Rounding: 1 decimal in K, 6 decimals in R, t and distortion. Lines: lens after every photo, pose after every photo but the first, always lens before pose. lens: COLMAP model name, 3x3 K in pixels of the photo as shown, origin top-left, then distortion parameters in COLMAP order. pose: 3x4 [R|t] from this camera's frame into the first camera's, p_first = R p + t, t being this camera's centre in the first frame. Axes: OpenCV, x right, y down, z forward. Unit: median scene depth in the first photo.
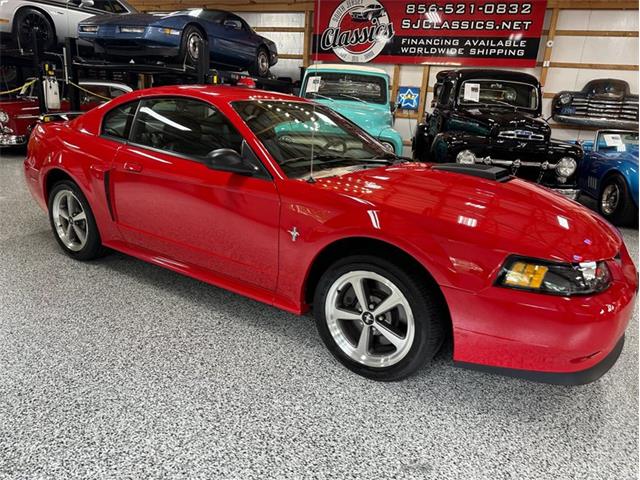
lens RADIAL K [[452.4, 0, 323.3], [0, 452.4, 240.2], [0, 0, 1]] dist [0.033428, -0.038886]
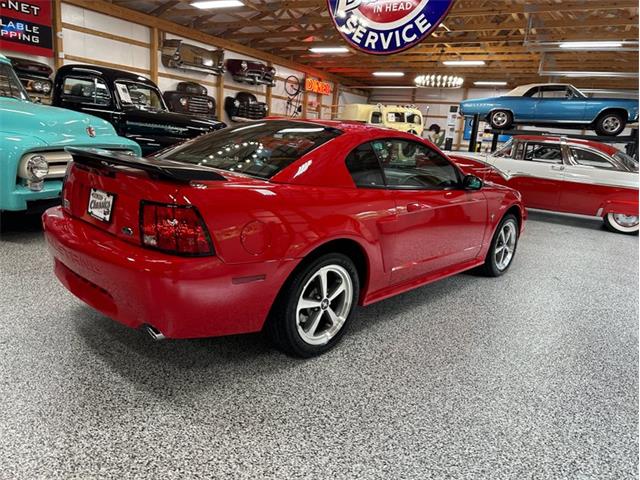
lens RADIAL K [[452.4, 0, 322.5], [0, 452.4, 237.2], [0, 0, 1]] dist [0.033428, -0.038886]
pose [[0.175646, -0.270248, 0.946633, -0.476410], [0.218264, 0.948342, 0.230237, -0.123881], [-0.959953, 0.166176, 0.225558, 0.317647]]
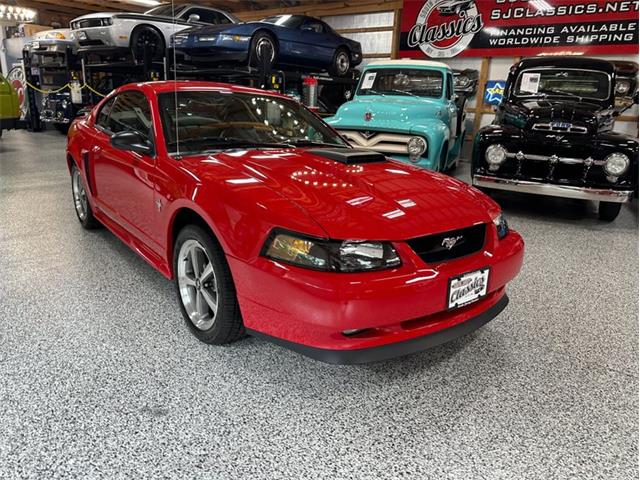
lens RADIAL K [[452.4, 0, 324.2], [0, 452.4, 235.0], [0, 0, 1]] dist [0.033428, -0.038886]
pose [[0.953843, 0.063704, -0.293470, 0.168391], [-0.068353, 0.997645, -0.005605, 0.009860], [0.292422, 0.025406, 0.955952, 0.010527]]
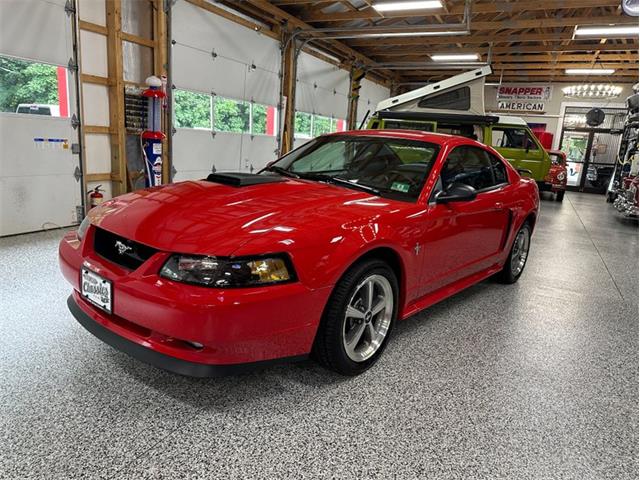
lens RADIAL K [[452.4, 0, 322.5], [0, 452.4, 241.1], [0, 0, 1]] dist [0.033428, -0.038886]
pose [[-0.098328, 0.145839, -0.984410, 0.391612], [-0.353086, 0.919733, 0.171525, -0.075397], [0.930409, 0.364447, -0.038942, 0.363603]]
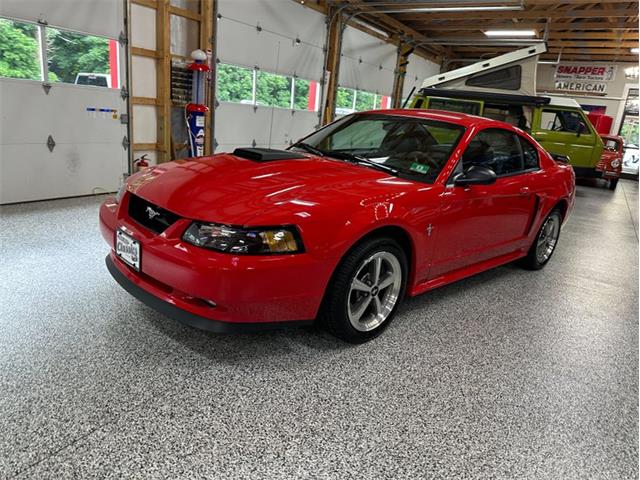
lens RADIAL K [[452.4, 0, 323.3], [0, 452.4, 243.8], [0, 0, 1]] dist [0.033428, -0.038886]
pose [[-0.198258, 0.193005, -0.960959, 0.404694], [-0.381621, 0.887856, 0.257056, -0.084199], [0.902806, 0.417686, -0.102370, 0.382372]]
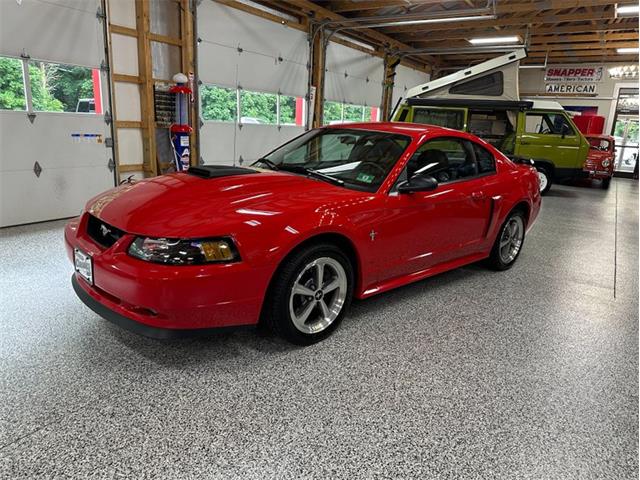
lens RADIAL K [[452.4, 0, 322.4], [0, 452.4, 242.8], [0, 0, 1]] dist [0.033428, -0.038886]
pose [[-0.214313, 0.174742, -0.961007, 0.413956], [-0.339031, 0.909392, 0.240964, -0.102491], [0.916039, 0.377453, -0.135652, 0.425308]]
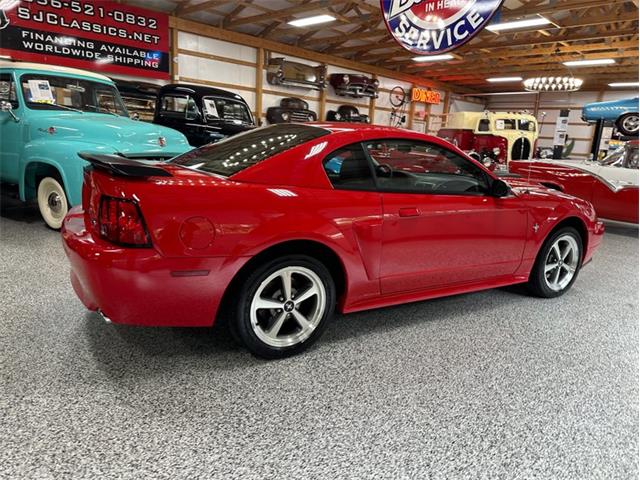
lens RADIAL K [[452.4, 0, 322.5], [0, 452.4, 240.5], [0, 0, 1]] dist [0.033428, -0.038886]
pose [[0.432633, -0.236925, 0.869882, -0.441981], [0.227888, 0.962259, 0.148746, -0.093552], [-0.872293, 0.133884, 0.470297, 0.231829]]
